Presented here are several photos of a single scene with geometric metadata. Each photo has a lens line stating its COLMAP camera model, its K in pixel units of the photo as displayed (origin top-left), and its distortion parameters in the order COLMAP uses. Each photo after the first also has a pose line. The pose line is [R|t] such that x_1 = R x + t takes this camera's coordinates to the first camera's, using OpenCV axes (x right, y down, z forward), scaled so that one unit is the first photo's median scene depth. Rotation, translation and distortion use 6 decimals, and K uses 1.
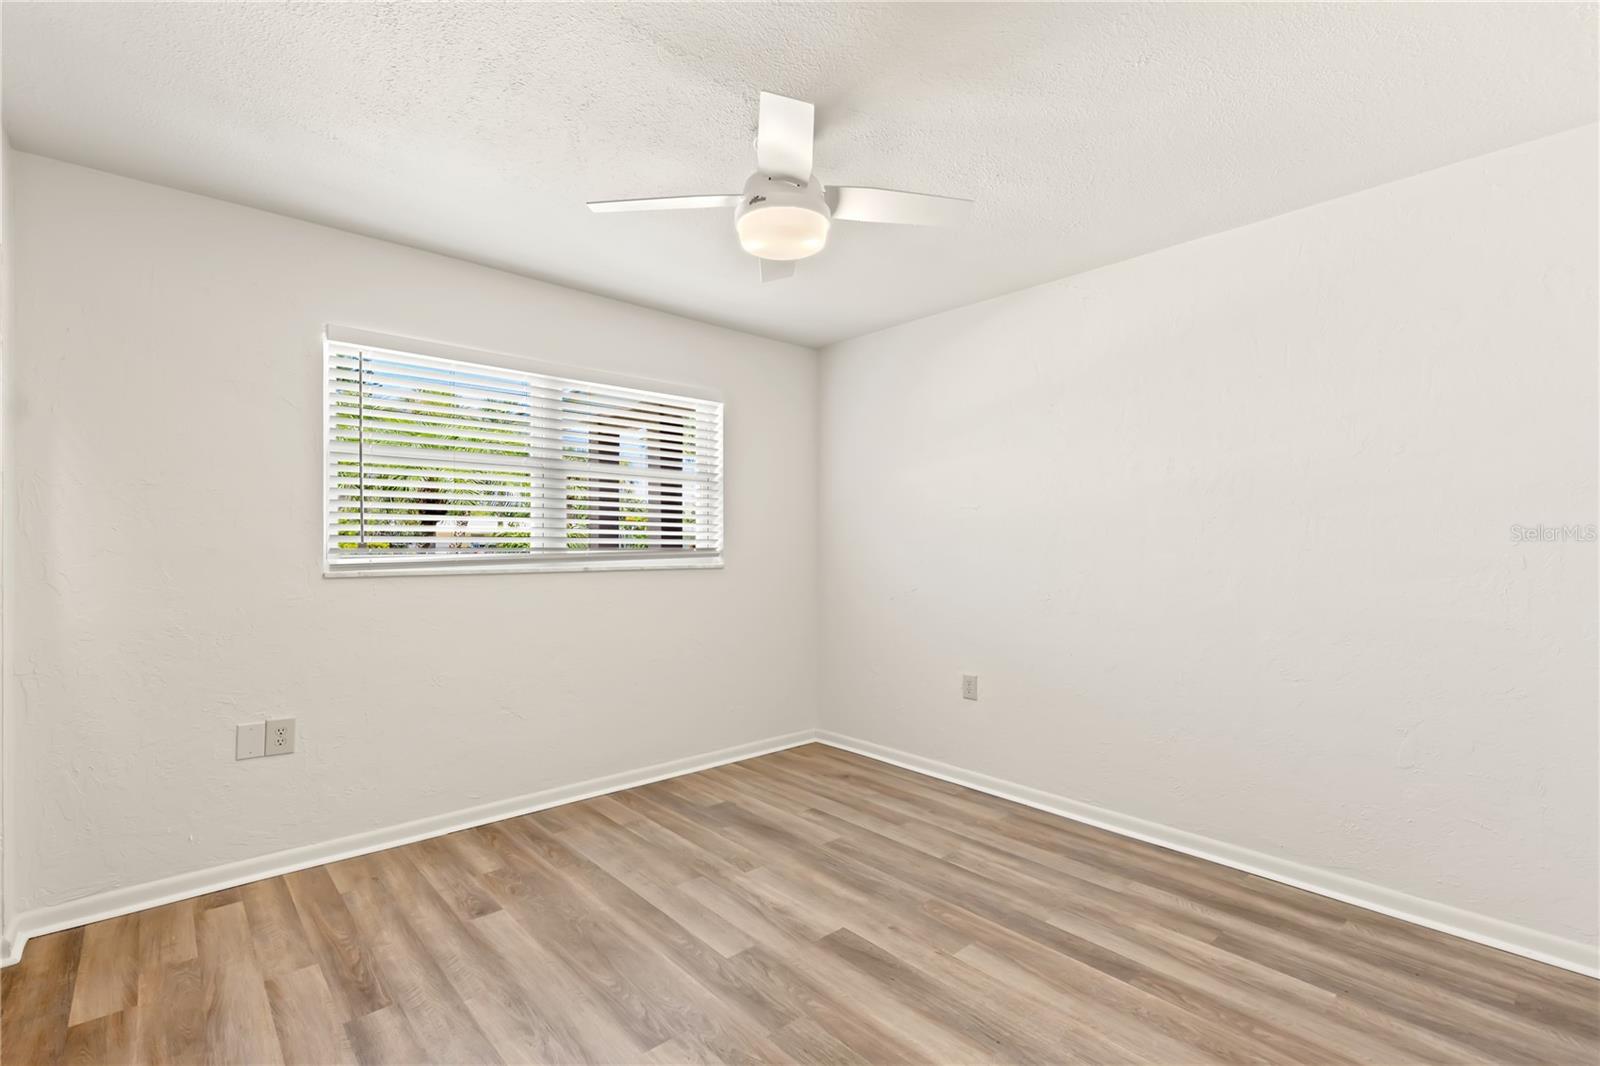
lens RADIAL K [[721.4, 0, 800.1], [0, 721.4, 536.8], [0, 0, 1]] dist [0.008845, -0.003081]
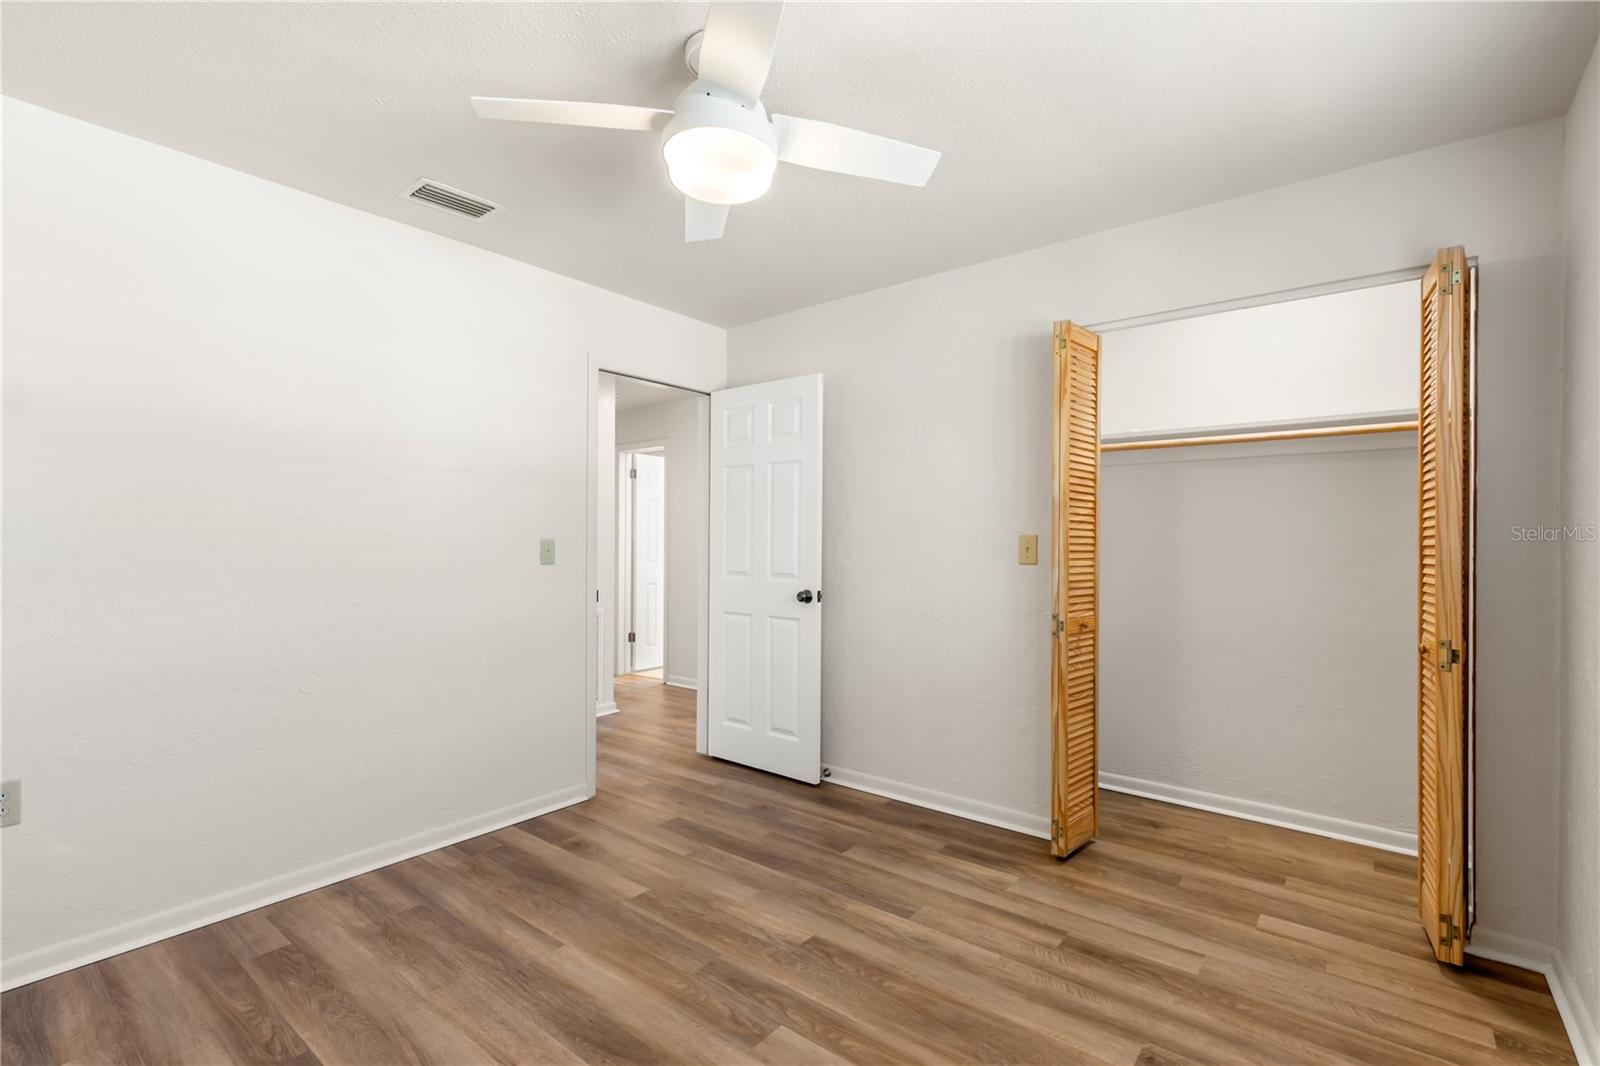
lens RADIAL K [[721.4, 0, 800.3], [0, 721.4, 535.1], [0, 0, 1]] dist [0.008845, -0.003081]
pose [[-0.986344, -0.005229, -0.164614, 0.022554], [-0.003472, 0.999934, -0.010956, 0.013008], [0.164660, -0.010234, -0.986297, 1.975597]]
